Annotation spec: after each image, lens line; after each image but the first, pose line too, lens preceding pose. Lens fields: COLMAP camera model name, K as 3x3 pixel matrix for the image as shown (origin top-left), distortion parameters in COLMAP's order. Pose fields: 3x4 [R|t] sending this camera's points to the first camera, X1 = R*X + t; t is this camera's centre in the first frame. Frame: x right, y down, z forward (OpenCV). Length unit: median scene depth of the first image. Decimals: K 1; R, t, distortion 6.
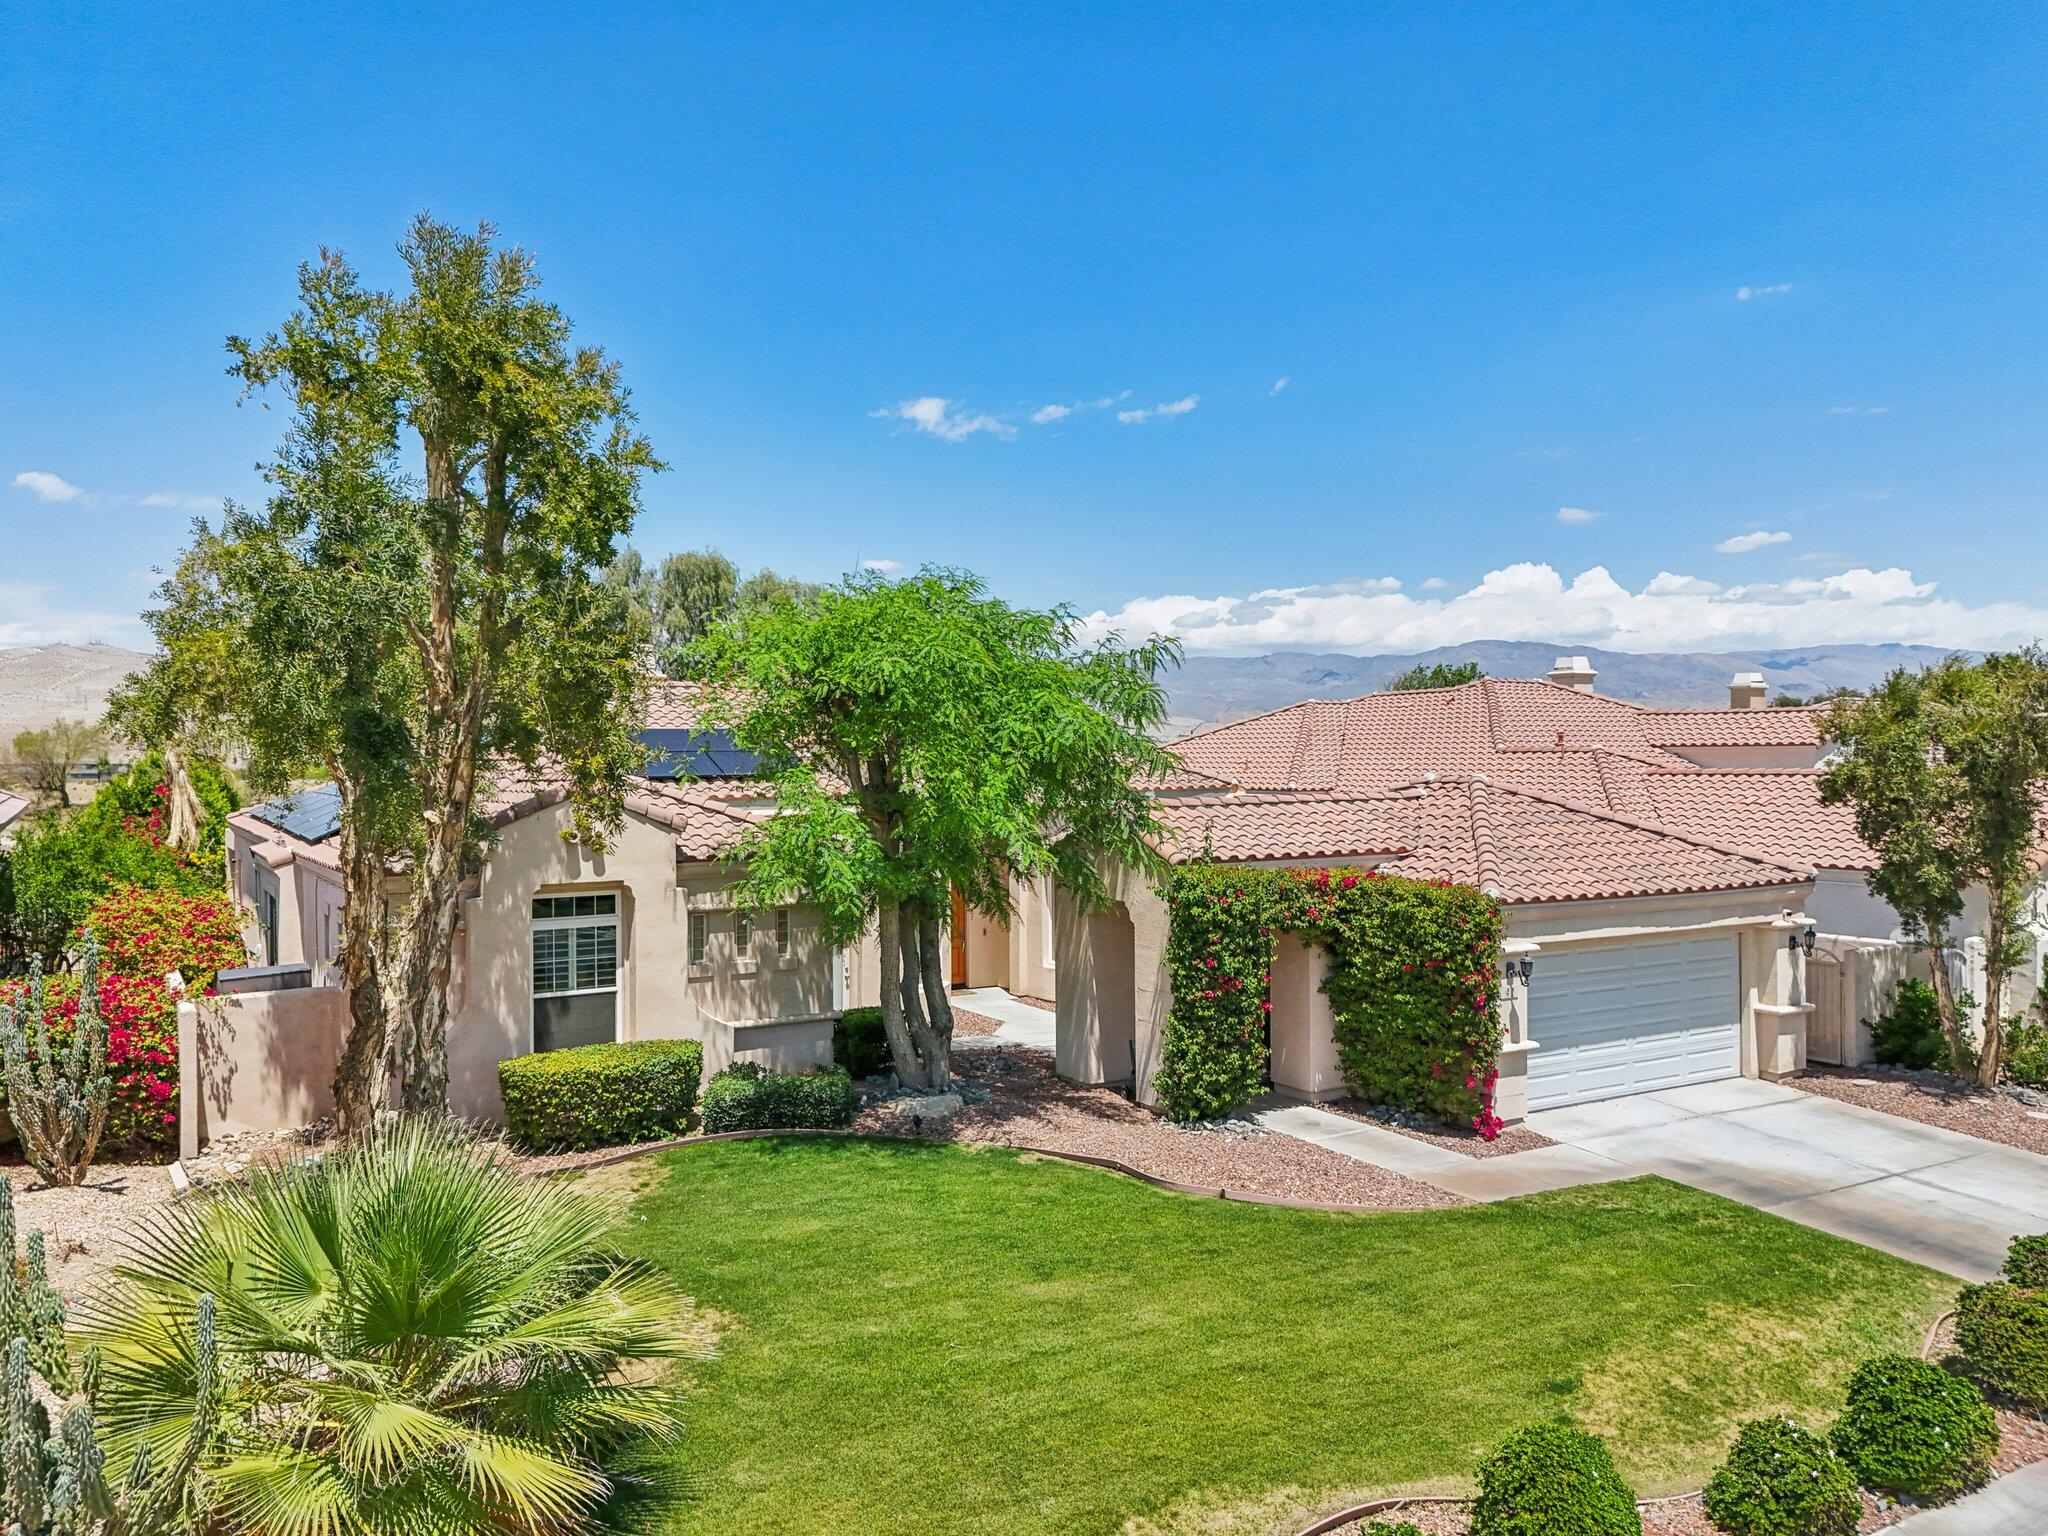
lens RADIAL K [[1540.5, 0, 1023.3], [0, 1540.5, 756.7], [0, 0, 1]] dist [0.063307, -0.065509]
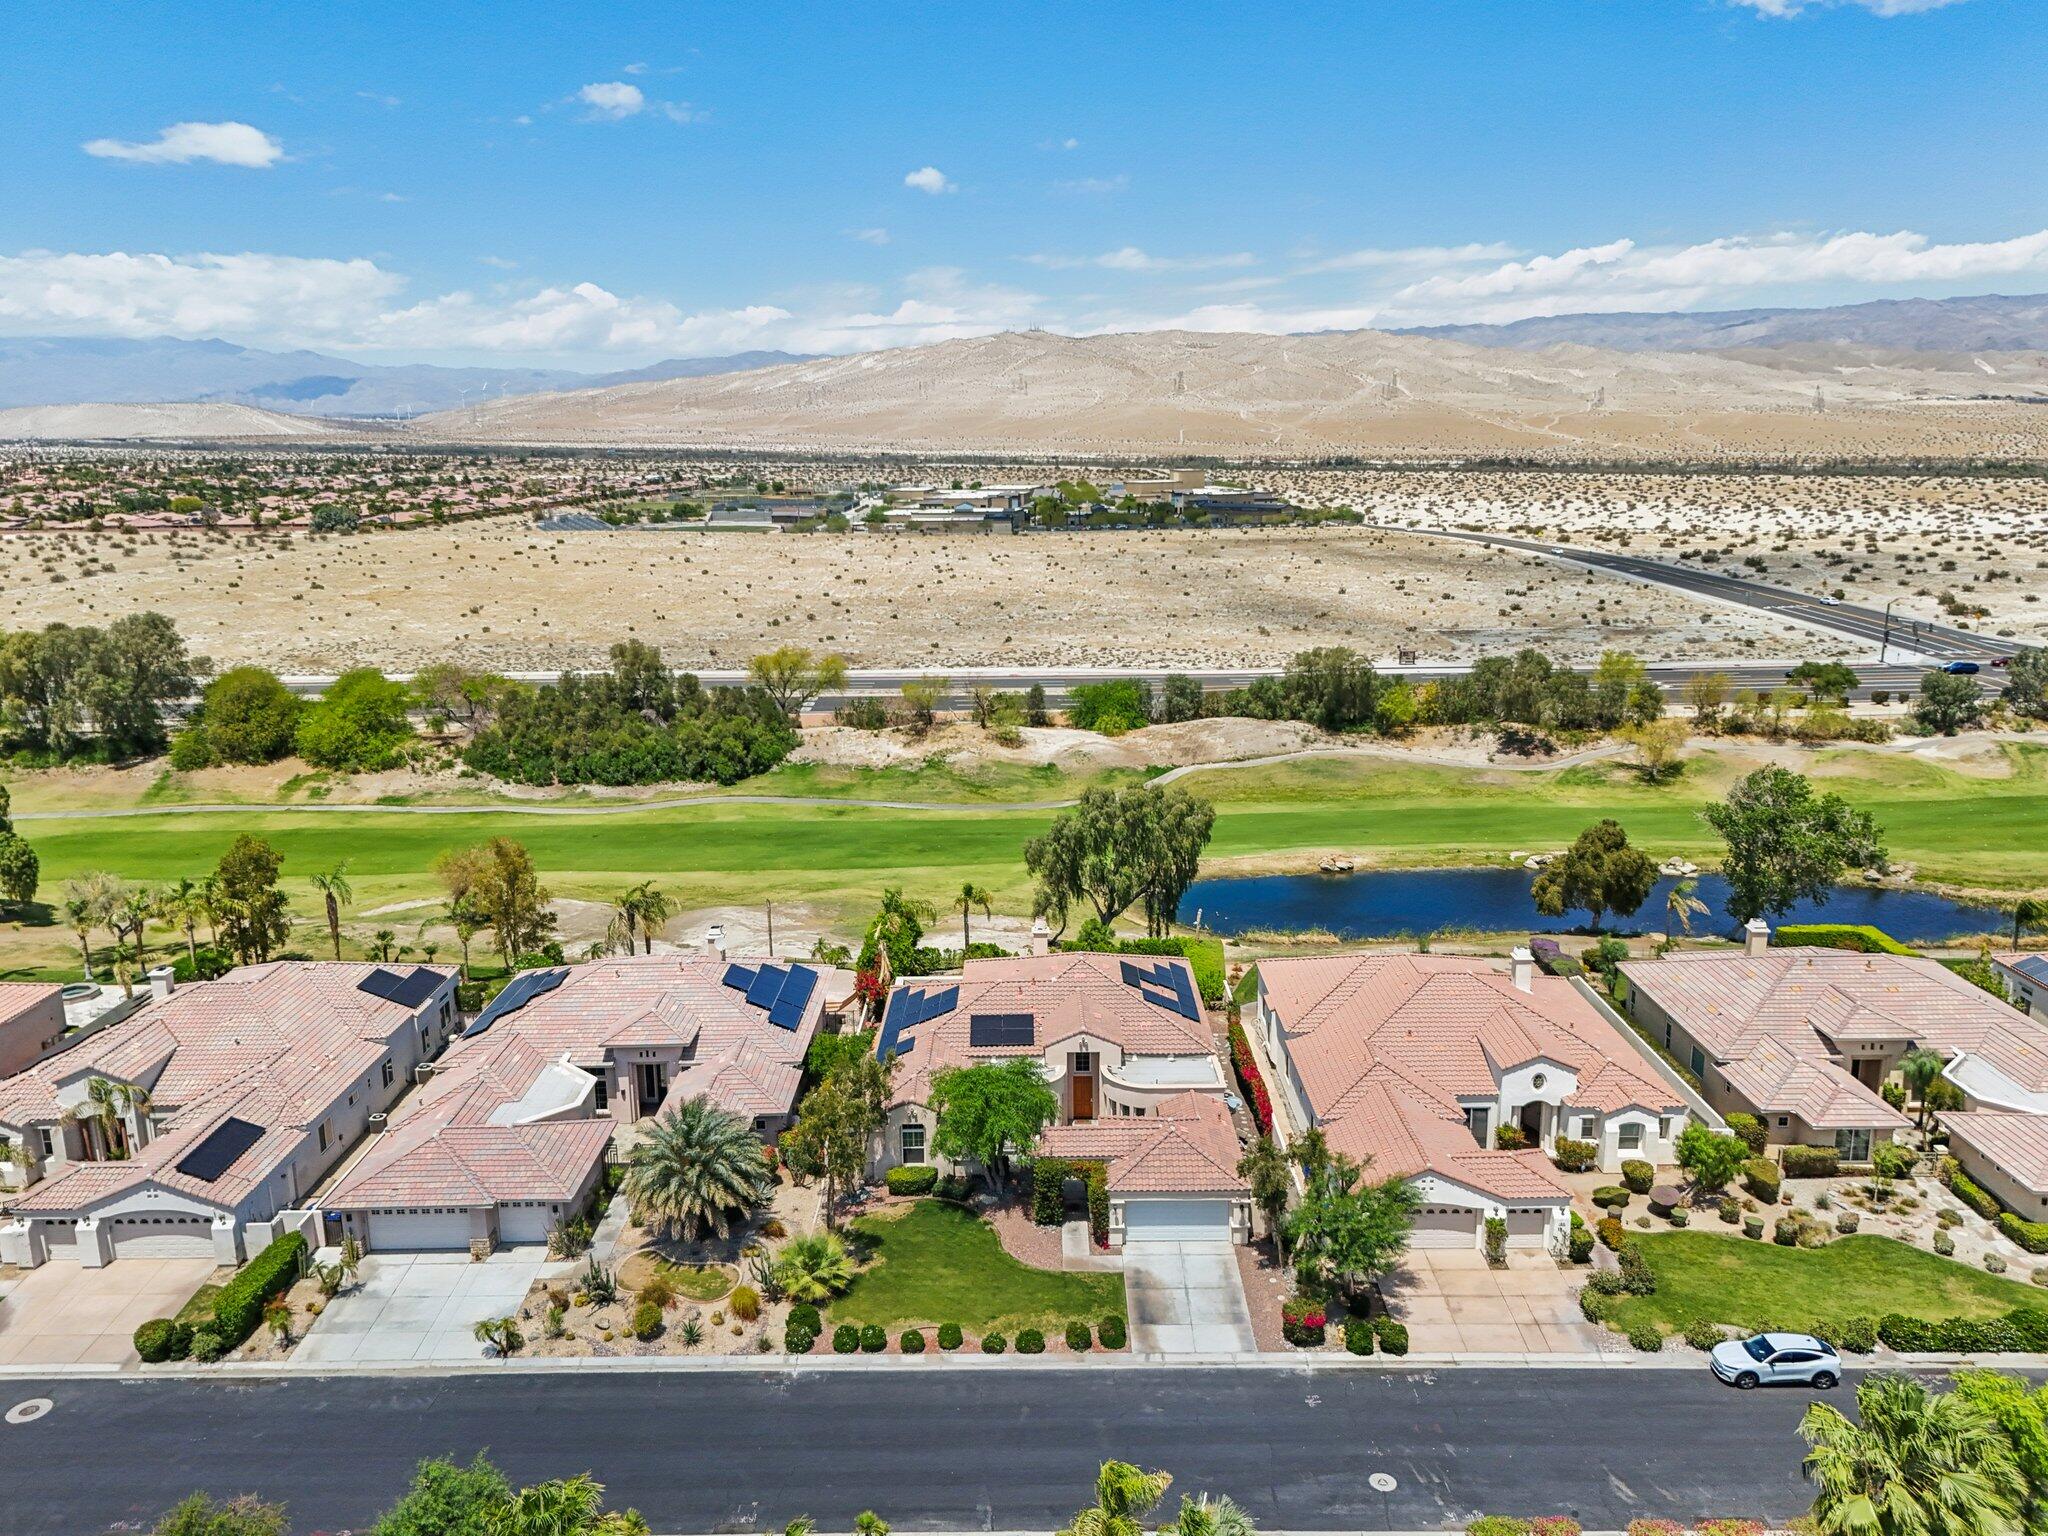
lens RADIAL K [[1540.5, 0, 1026.9], [0, 1540.5, 773.5], [0, 0, 1]] dist [0.063307, -0.065509]
pose [[0.856192, 0.107309, -0.505390, 1.820515], [0.008256, 0.975226, 0.221057, -1.624941], [0.516591, -0.193440, 0.834095, -1.904406]]
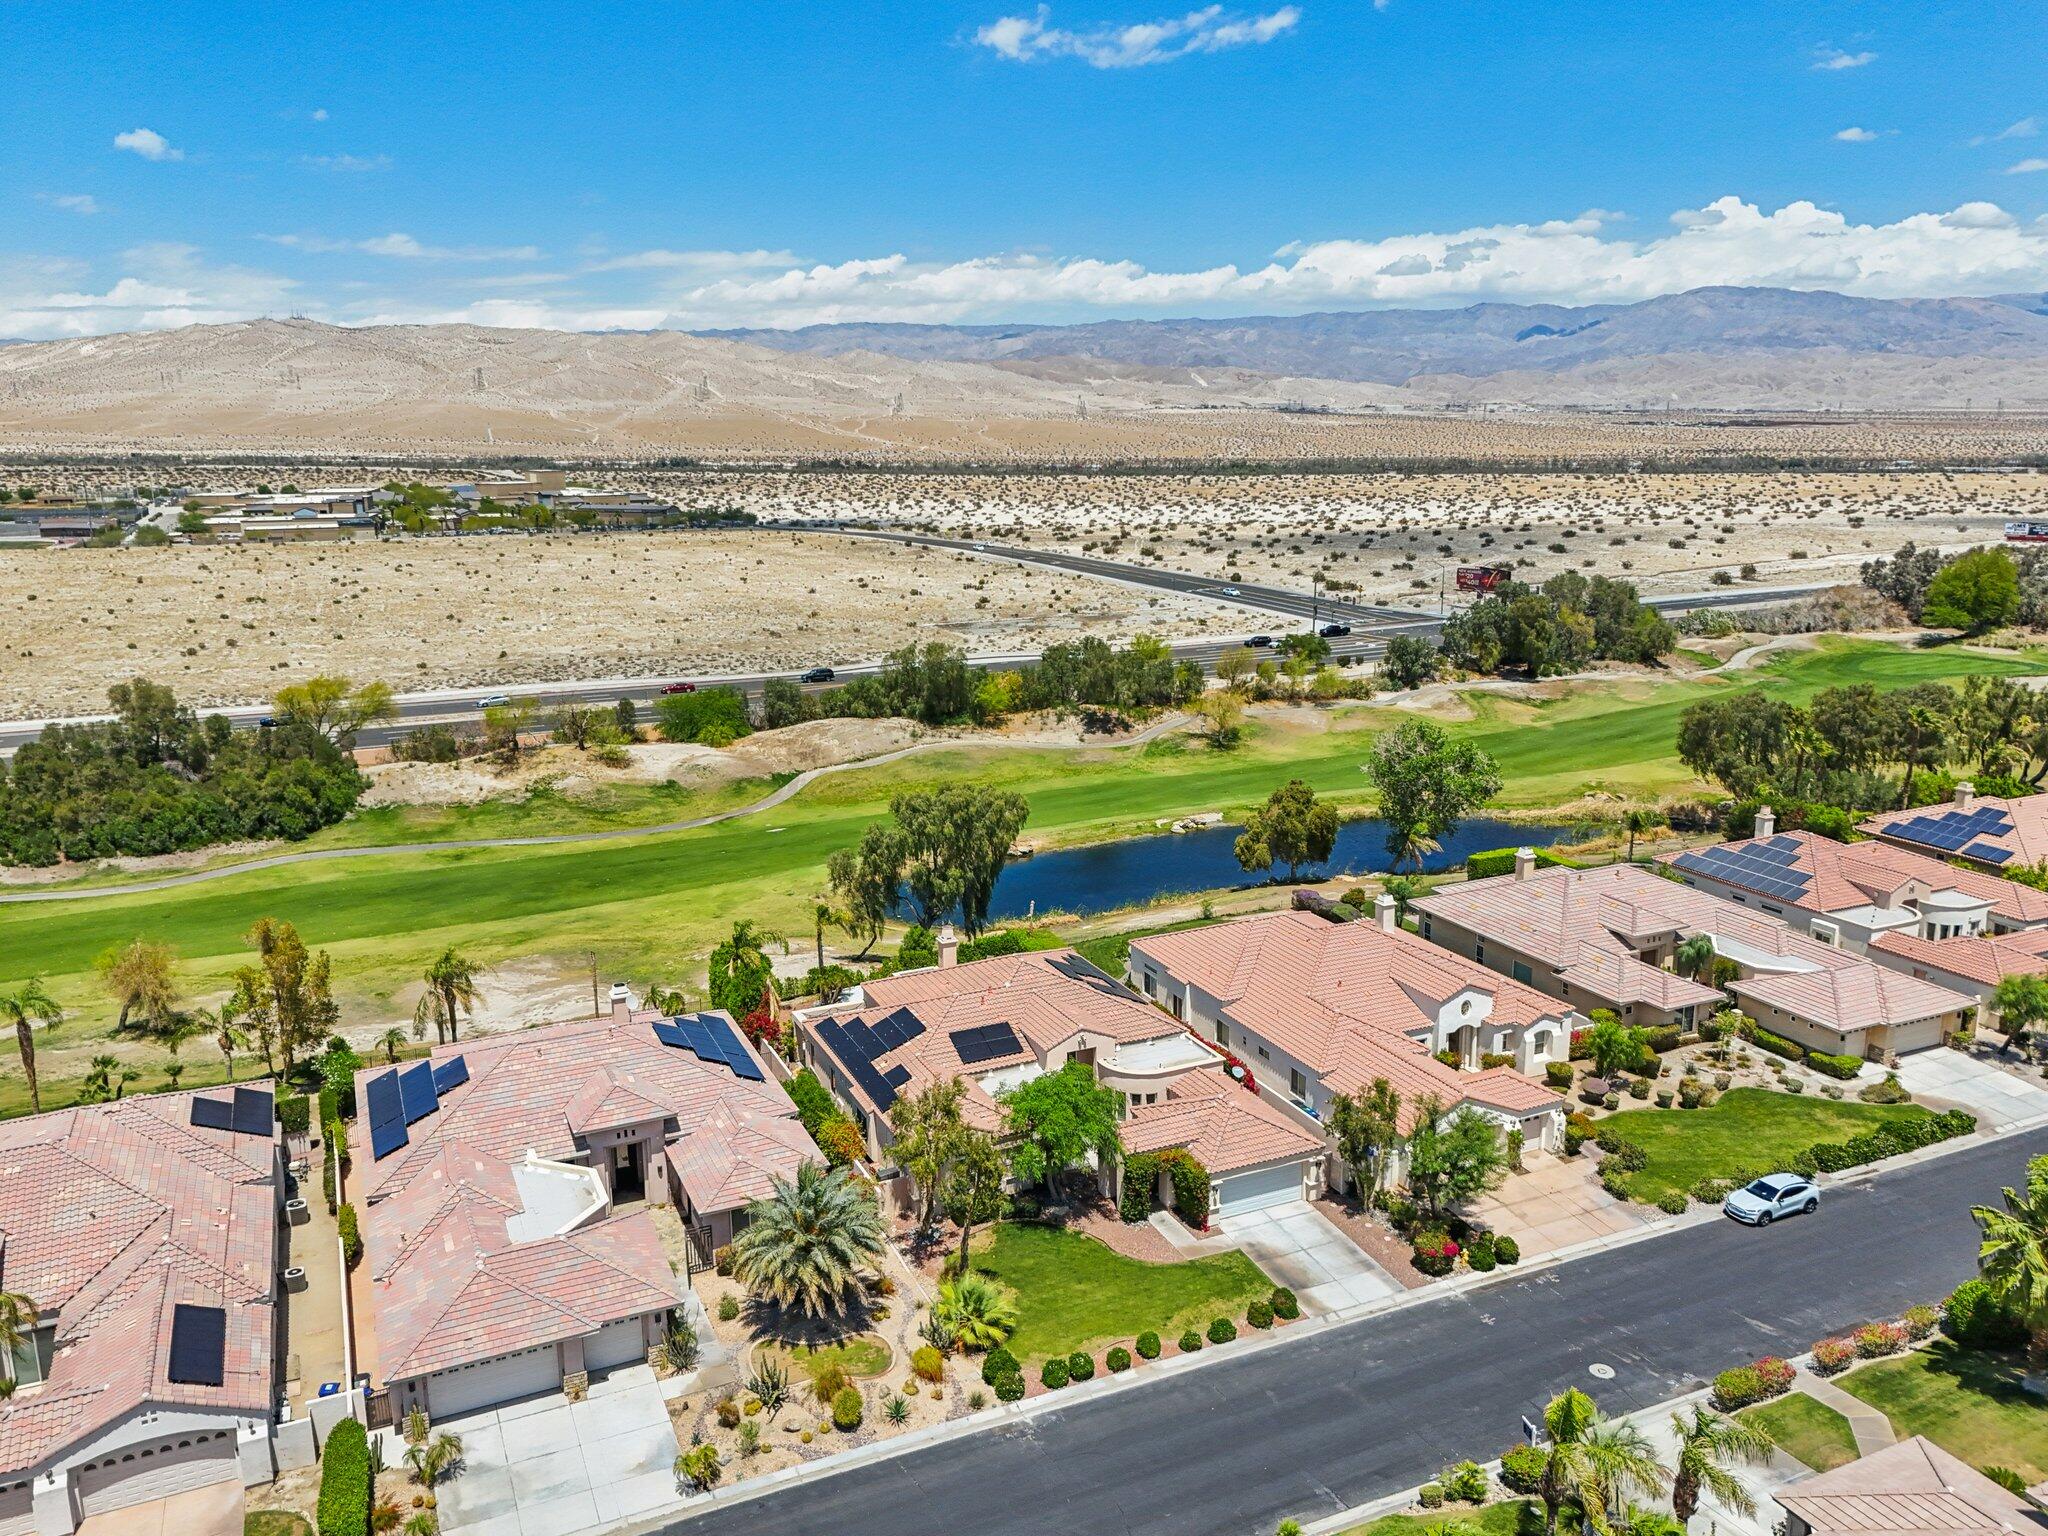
lens RADIAL K [[1540.5, 0, 1023.7], [0, 1540.5, 778.6], [0, 0, 1]] dist [0.063307, -0.065509]
pose [[0.993667, 0.020054, -0.110565, 0.243532], [0.005505, 0.974078, 0.226147, -1.625214], [0.112234, -0.225323, 0.967798, -2.371940]]
